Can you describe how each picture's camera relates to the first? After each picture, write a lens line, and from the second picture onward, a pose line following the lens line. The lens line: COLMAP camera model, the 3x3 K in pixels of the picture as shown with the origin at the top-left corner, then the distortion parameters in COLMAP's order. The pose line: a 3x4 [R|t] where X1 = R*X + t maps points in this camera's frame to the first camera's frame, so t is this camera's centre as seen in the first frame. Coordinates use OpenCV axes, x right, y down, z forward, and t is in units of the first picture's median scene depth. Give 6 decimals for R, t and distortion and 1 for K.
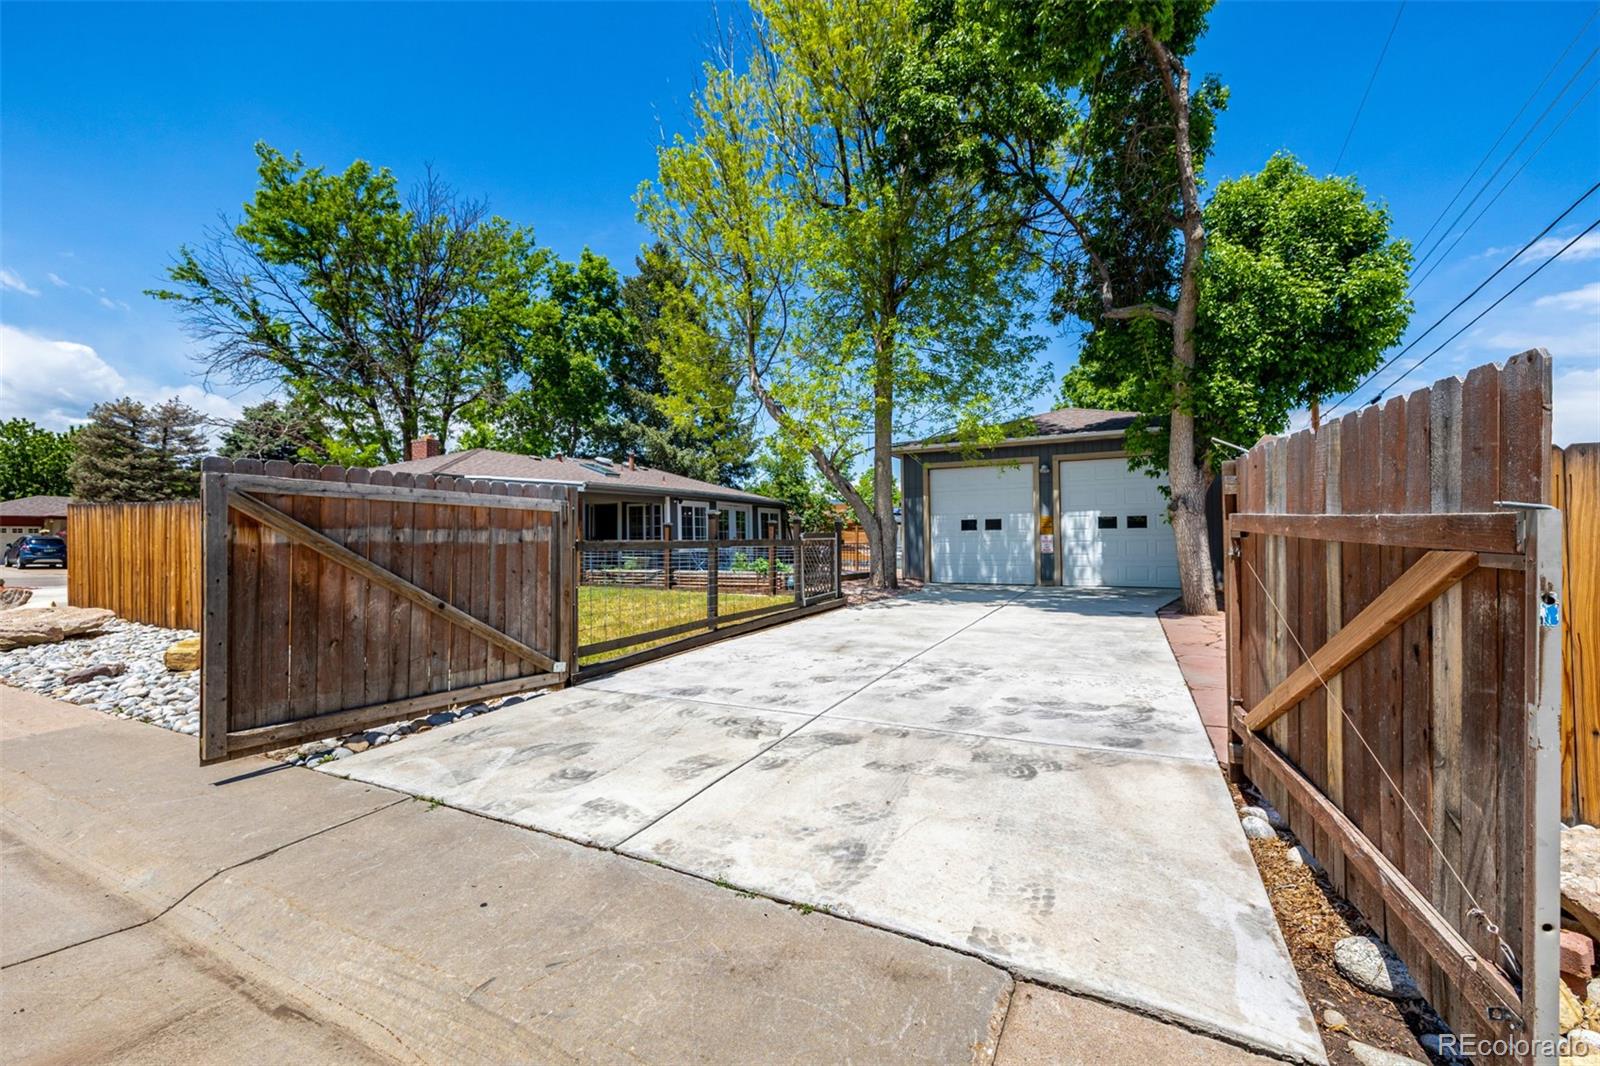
lens RADIAL K [[677.2, 0, 801.4], [0, 677.2, 518.6], [0, 0, 1]] dist [0.002104, 0.000226]
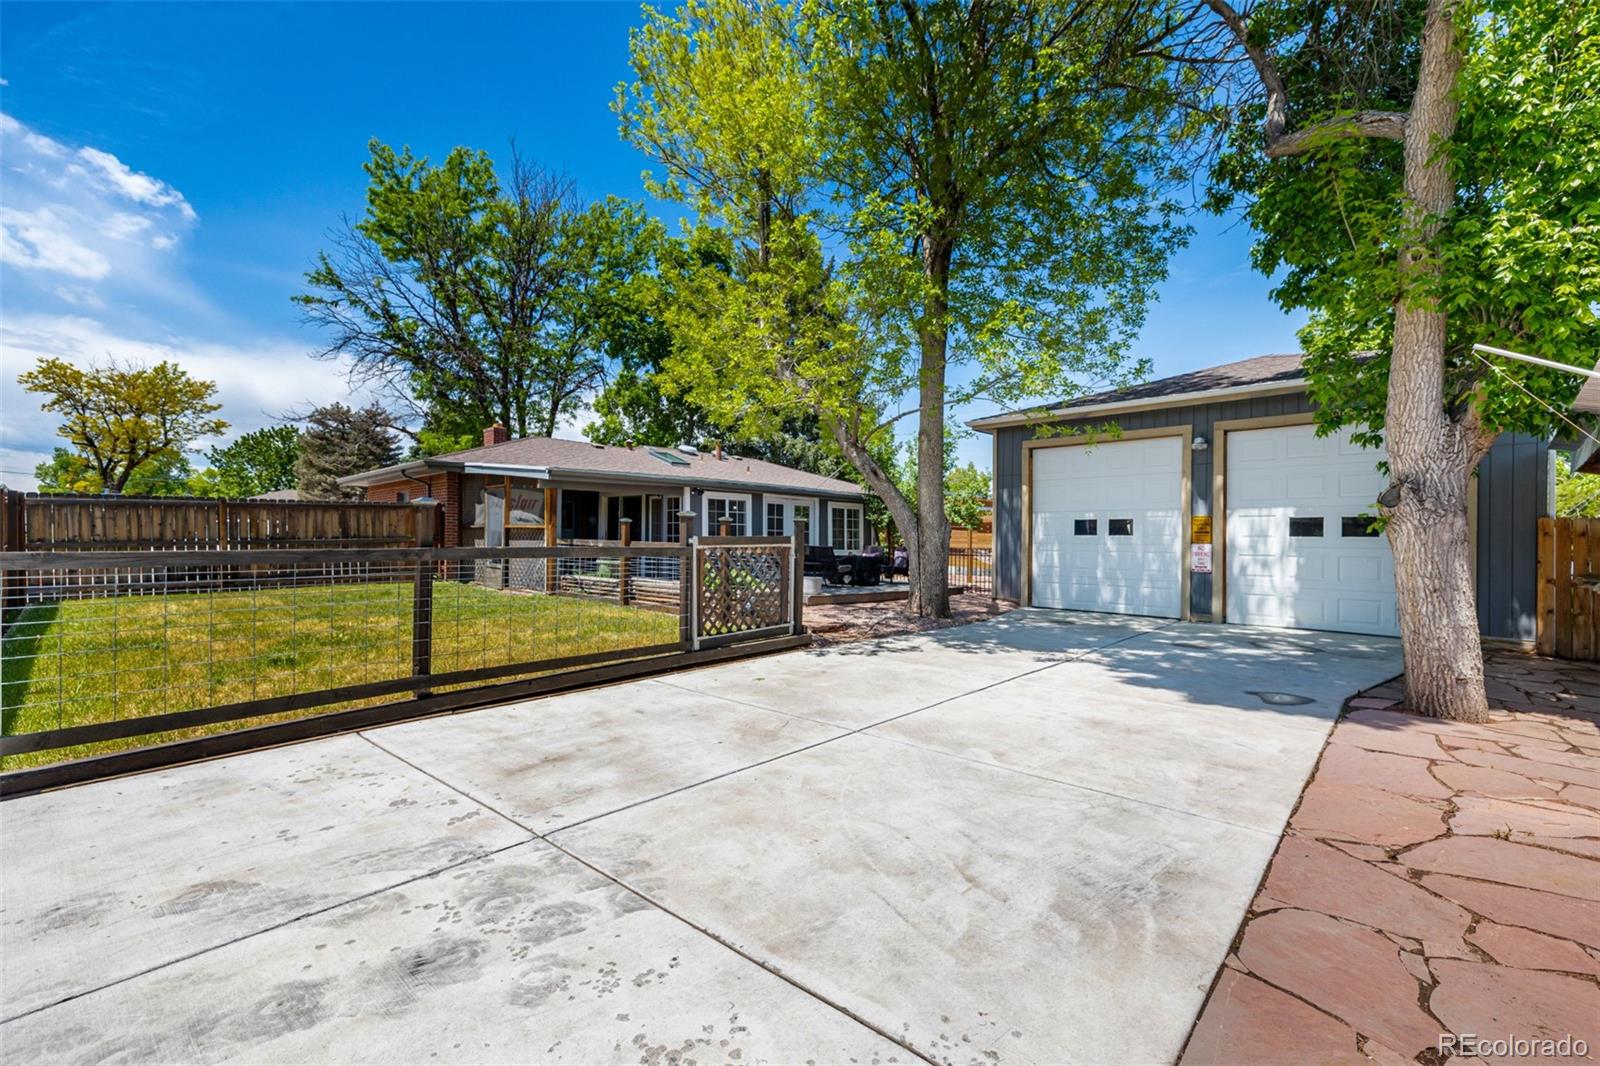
lens RADIAL K [[692.8, 0, 800.0], [0, 692.8, 533.0], [0, 0, 1]] dist [0.000531, -0.000326]
pose [[0.960150, 0.017768, -0.278921, 0.114612], [-0.010792, 0.999590, 0.026525, -0.000286], [0.279278, -0.022458, 0.959948, 0.160763]]
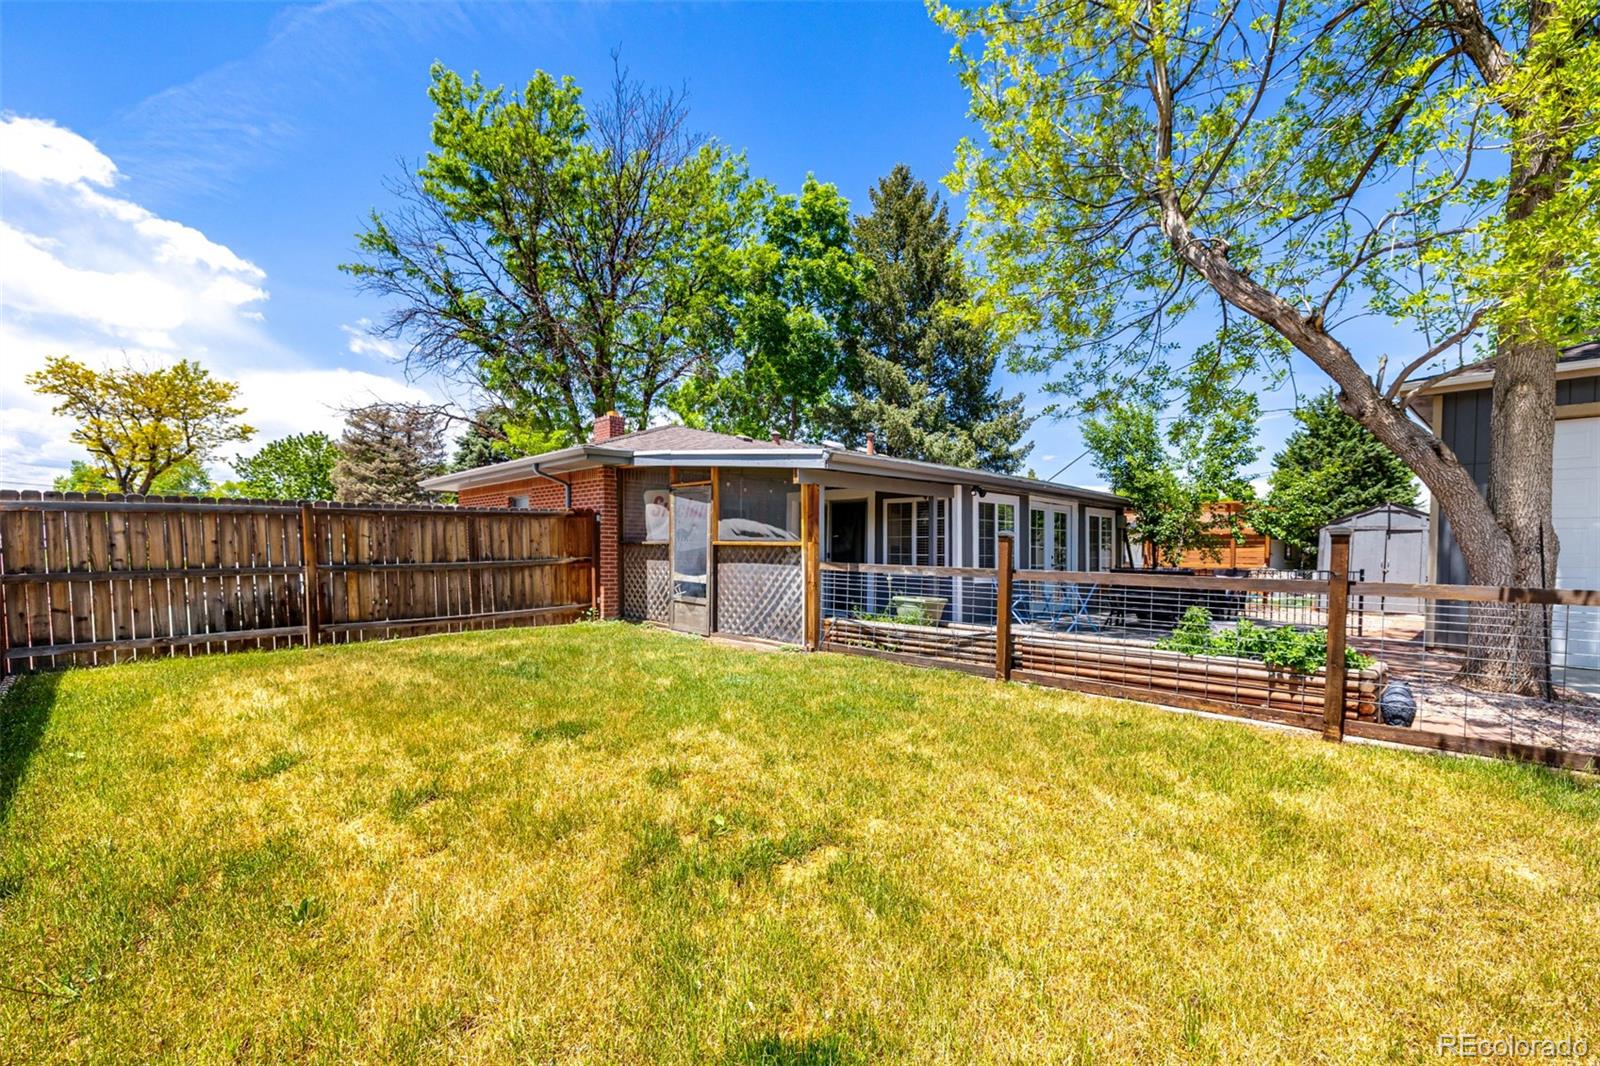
lens RADIAL K [[696.7, 0, 806.9], [0, 696.7, 569.2], [0, 0, 1]] dist [0.000135, 0.000604]
pose [[0.956397, 0.024958, -0.291001, -0.101094], [-0.007477, 0.998108, 0.061029, 0.002328], [0.291974, -0.056192, 0.954774, 0.277348]]
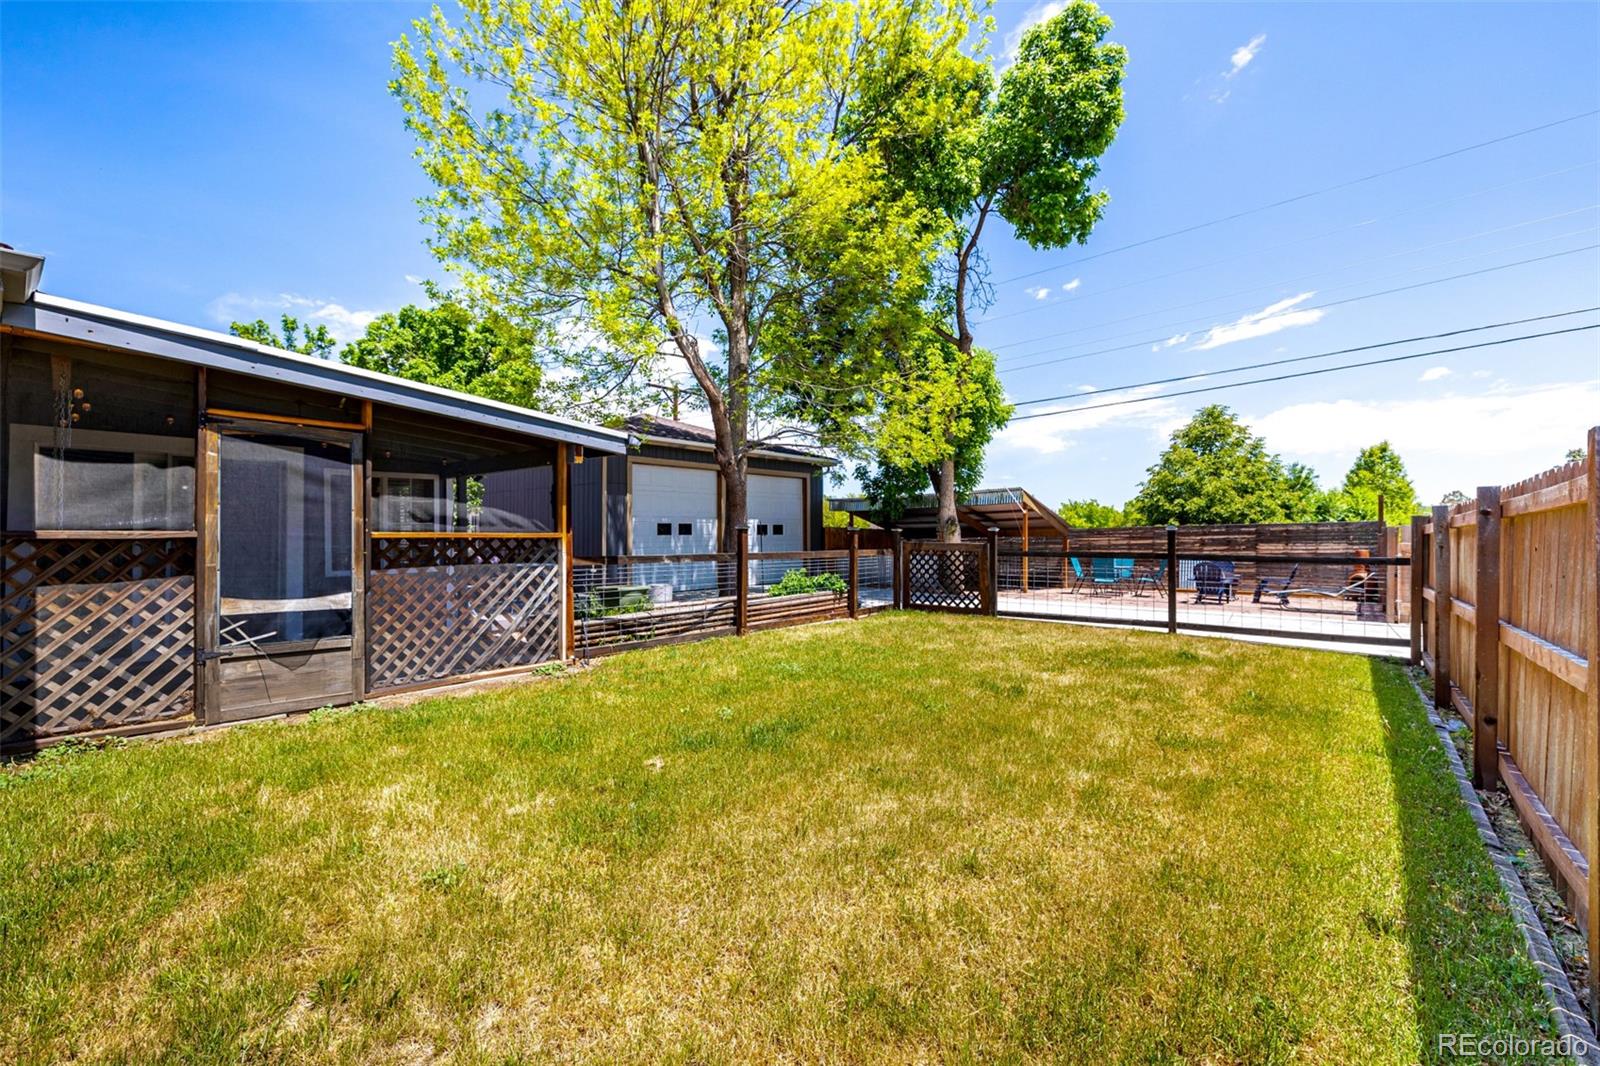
lens RADIAL K [[669.9, 0, 797.1], [0, 669.9, 527.5], [0, 0, 1]] dist [-0.000179, -0.000680]
pose [[0.198445, 0.015038, 0.979997, -0.427087], [-0.028733, 0.999542, -0.009519, 0.007346], [-0.979691, -0.026270, 0.198787, 0.449056]]
